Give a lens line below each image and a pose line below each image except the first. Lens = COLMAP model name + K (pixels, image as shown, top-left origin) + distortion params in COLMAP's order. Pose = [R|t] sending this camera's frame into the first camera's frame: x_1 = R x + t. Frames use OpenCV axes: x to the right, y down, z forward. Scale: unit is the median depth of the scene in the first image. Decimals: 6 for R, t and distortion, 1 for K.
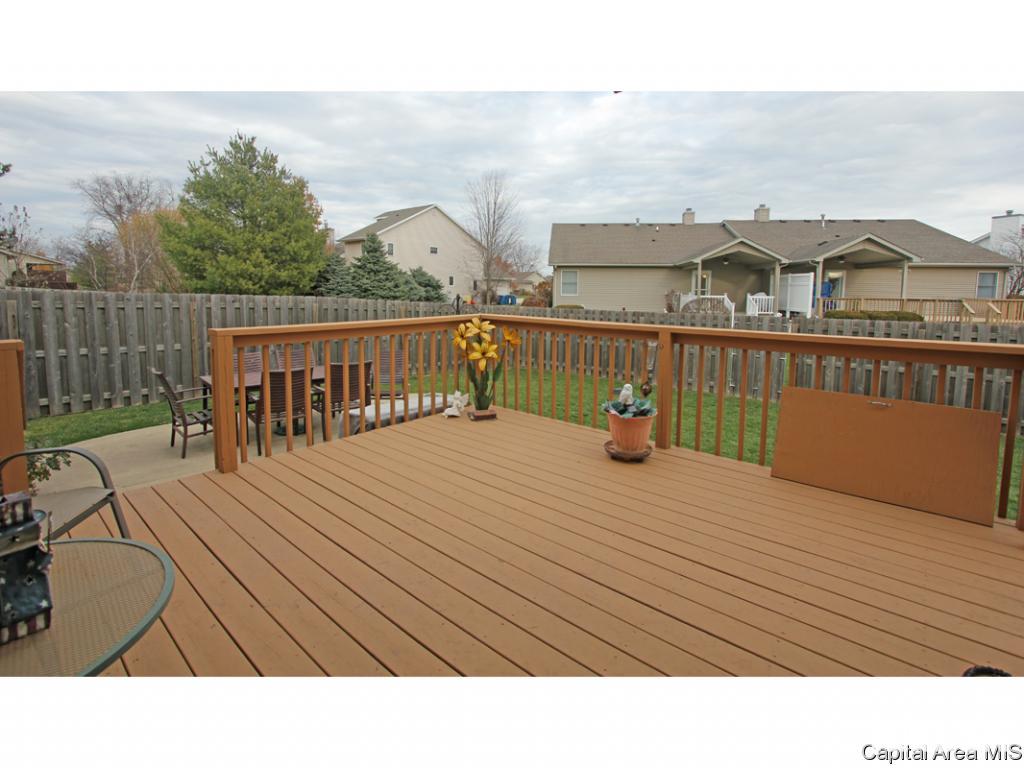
lens RADIAL K [[473.3, 0, 508.3], [0, 473.3, 331.7], [0, 0, 1]] dist [-0.003883, -0.001044]
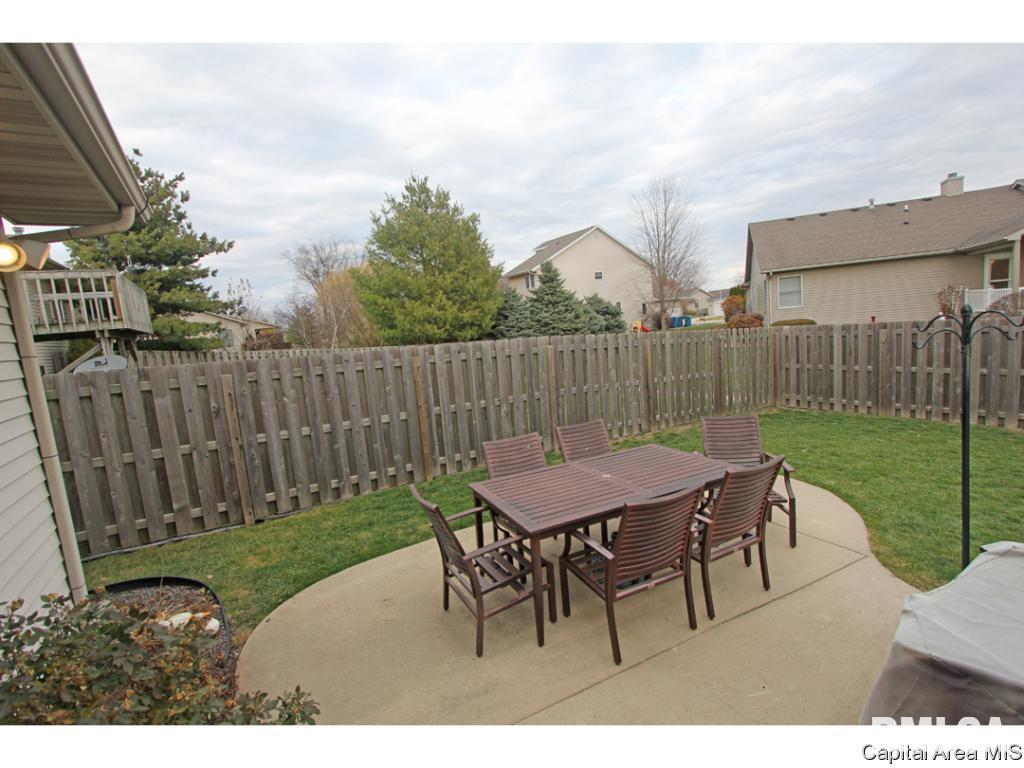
lens RADIAL K [[471.1, 0, 508.8], [0, 471.1, 383.5], [0, 0, 1]] dist [-0.014569, 0.000747]
pose [[0.949394, -0.054292, -0.309359, -0.107931], [0.069072, 0.996925, 0.037016, -0.014049], [0.306398, -0.056511, 0.950225, 0.118024]]
